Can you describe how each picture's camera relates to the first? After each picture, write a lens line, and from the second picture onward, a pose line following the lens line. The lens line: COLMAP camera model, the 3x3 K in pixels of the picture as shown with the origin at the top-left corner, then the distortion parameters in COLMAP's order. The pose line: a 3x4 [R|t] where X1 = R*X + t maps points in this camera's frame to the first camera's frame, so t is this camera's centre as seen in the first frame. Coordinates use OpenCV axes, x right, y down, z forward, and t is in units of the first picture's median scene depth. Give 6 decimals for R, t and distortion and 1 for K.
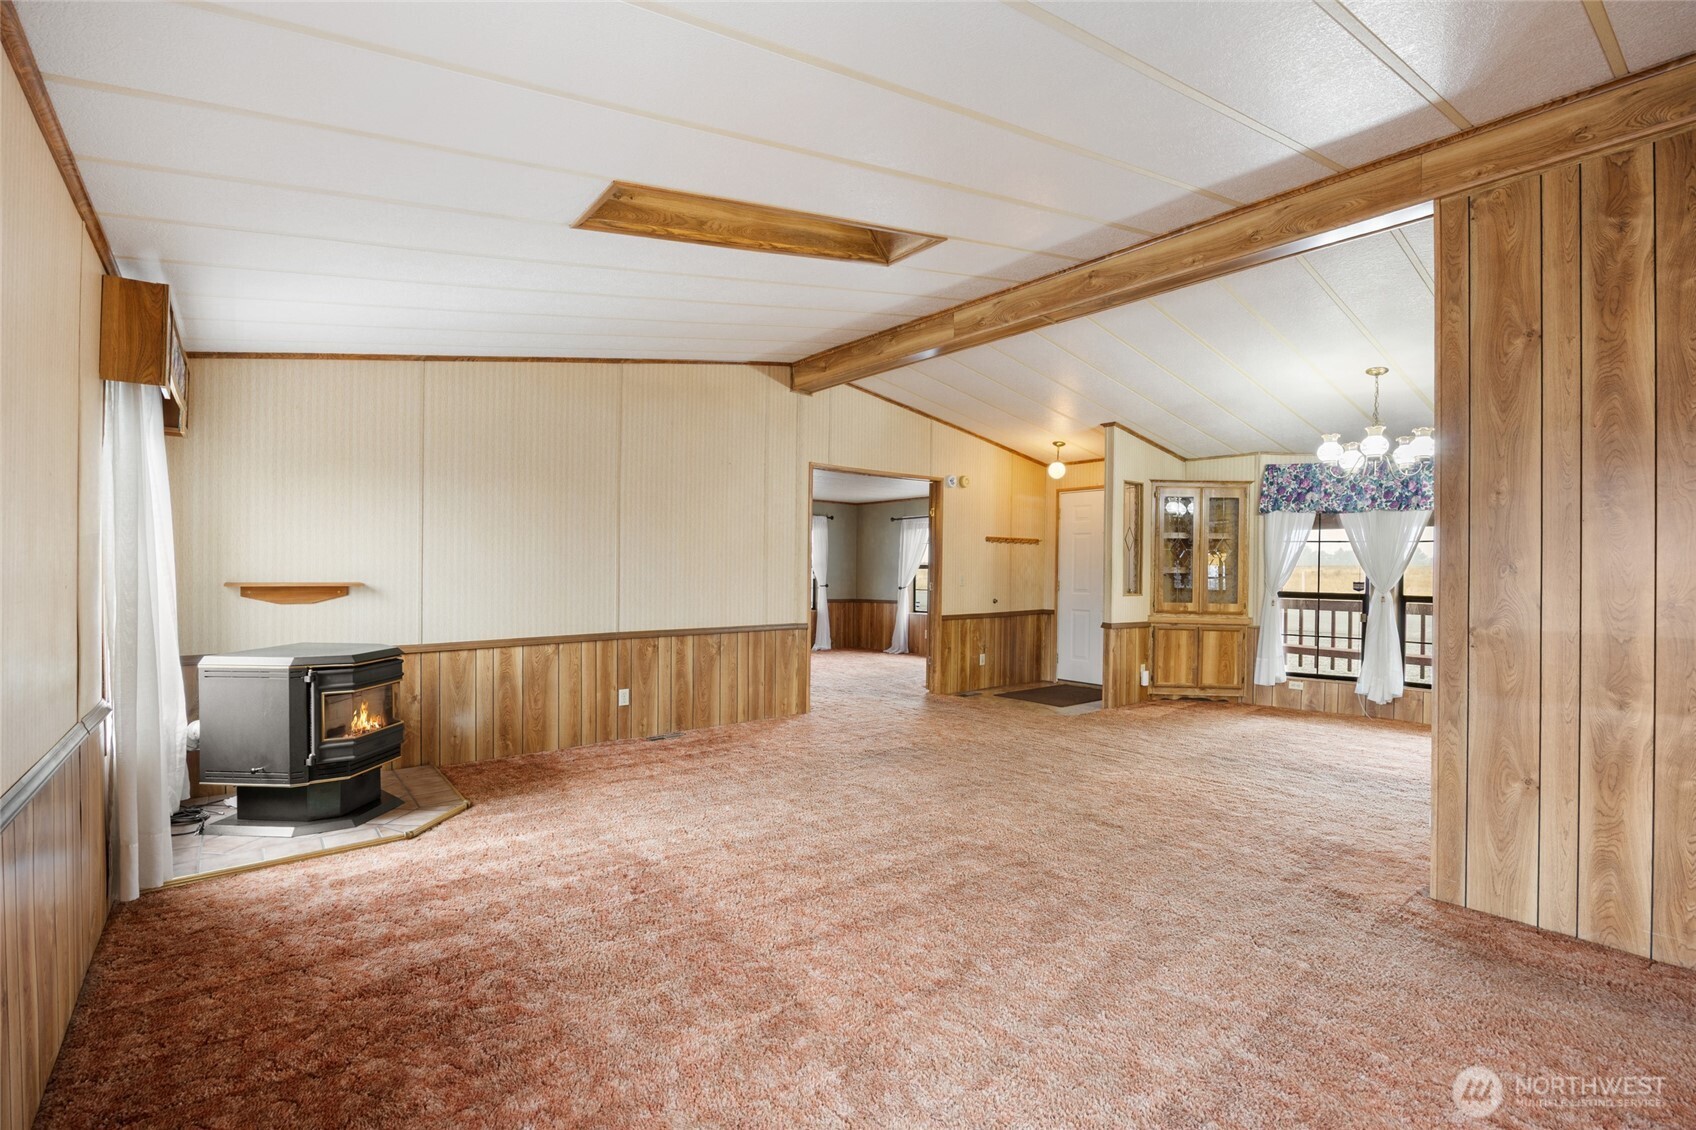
lens RADIAL K [[737.8, 0, 844.7], [0, 737.8, 573.6], [0, 0, 1]] dist [-0.016256, 0.001145]
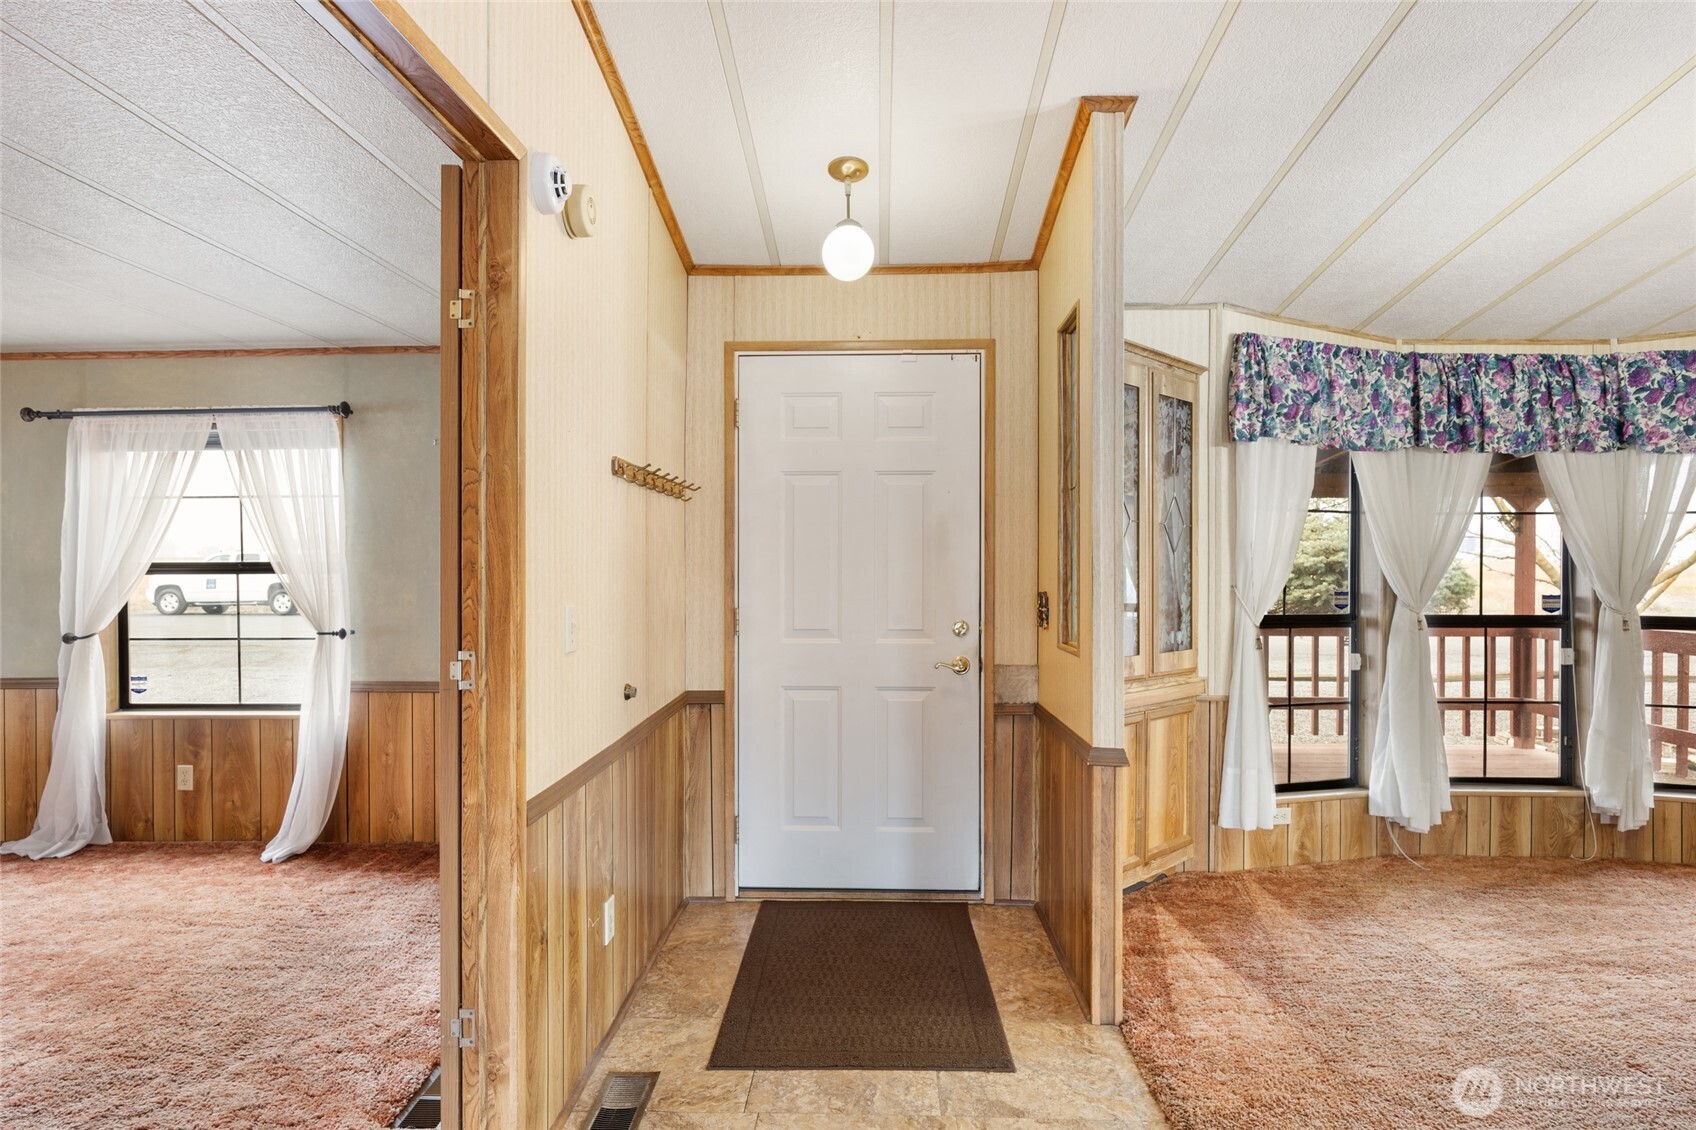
lens RADIAL K [[928.4, 0, 853.1], [0, 928.4, 578.2], [0, 0, 1]] dist [-0.003886, -0.000007]
pose [[0.652564, -0.020046, 0.757468, -0.007321], [0.014150, 0.999798, 0.014270, -0.012548], [-0.757601, 0.001406, 0.652716, 0.906364]]
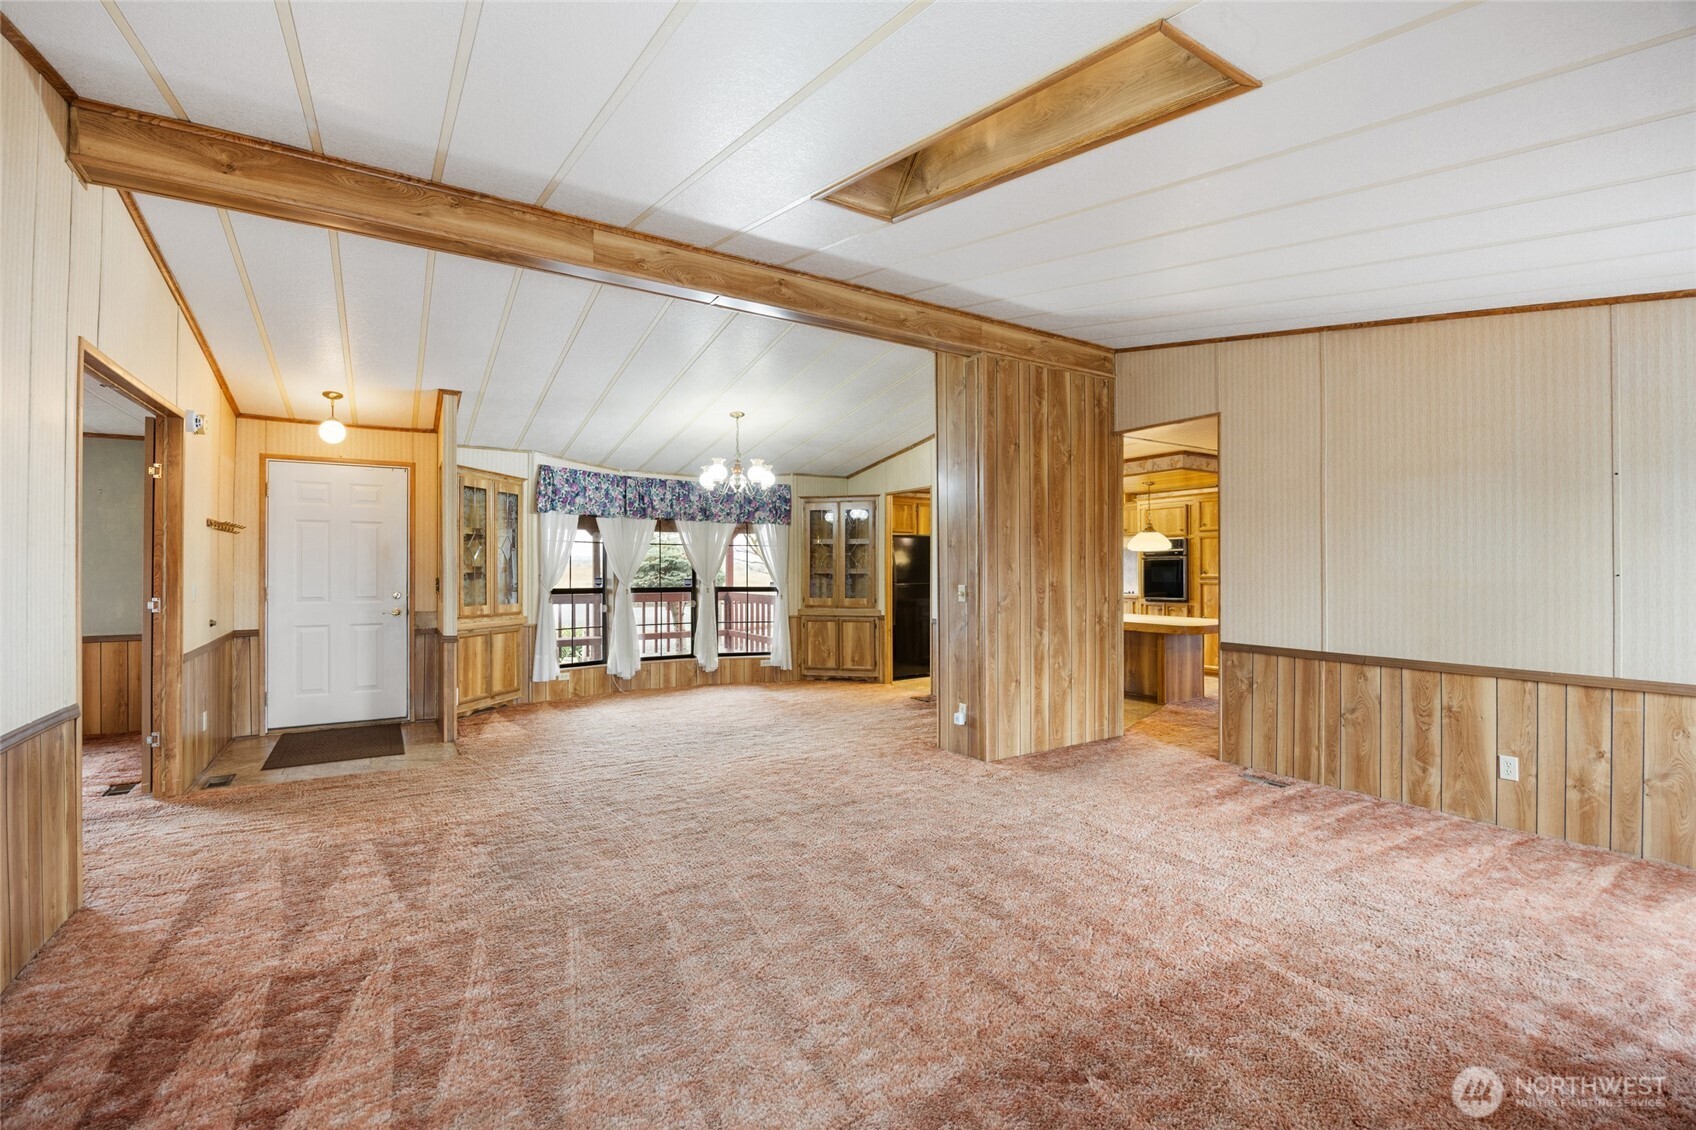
lens RADIAL K [[737.8, 0, 847.7], [0, 737.8, 564.9], [0, 0, 1]] dist [-0.016256, 0.001145]
pose [[0.124759, -0.007987, 0.992155, -0.430418], [0.009872, 0.999928, 0.006808, -0.013621], [-0.992138, 0.008945, 0.124829, 0.506181]]
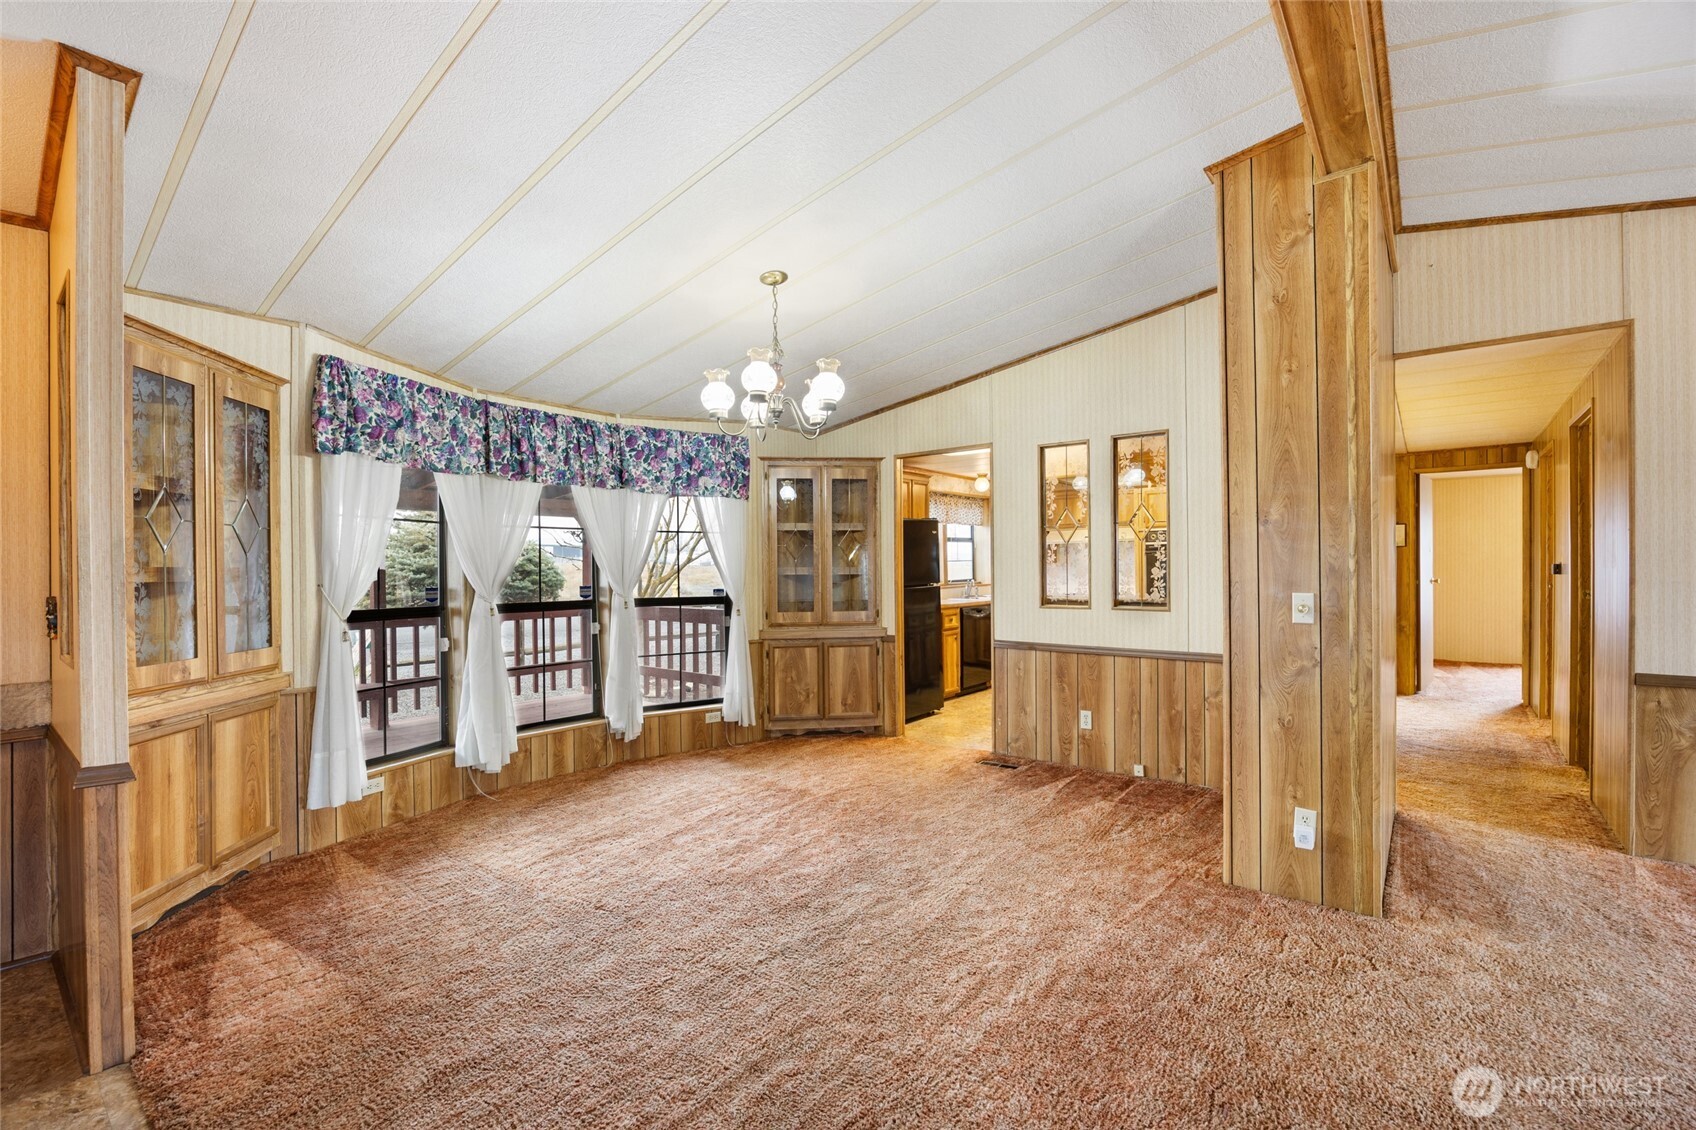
lens RADIAL K [[737.8, 0, 845.2], [0, 737.8, 567.3], [0, 0, 1]] dist [-0.016256, 0.001145]
pose [[-0.207383, -0.010734, 0.978201, 0.028831], [0.014327, 0.999799, 0.014009, -0.009869], [-0.978155, 0.016920, -0.207187, 0.853296]]
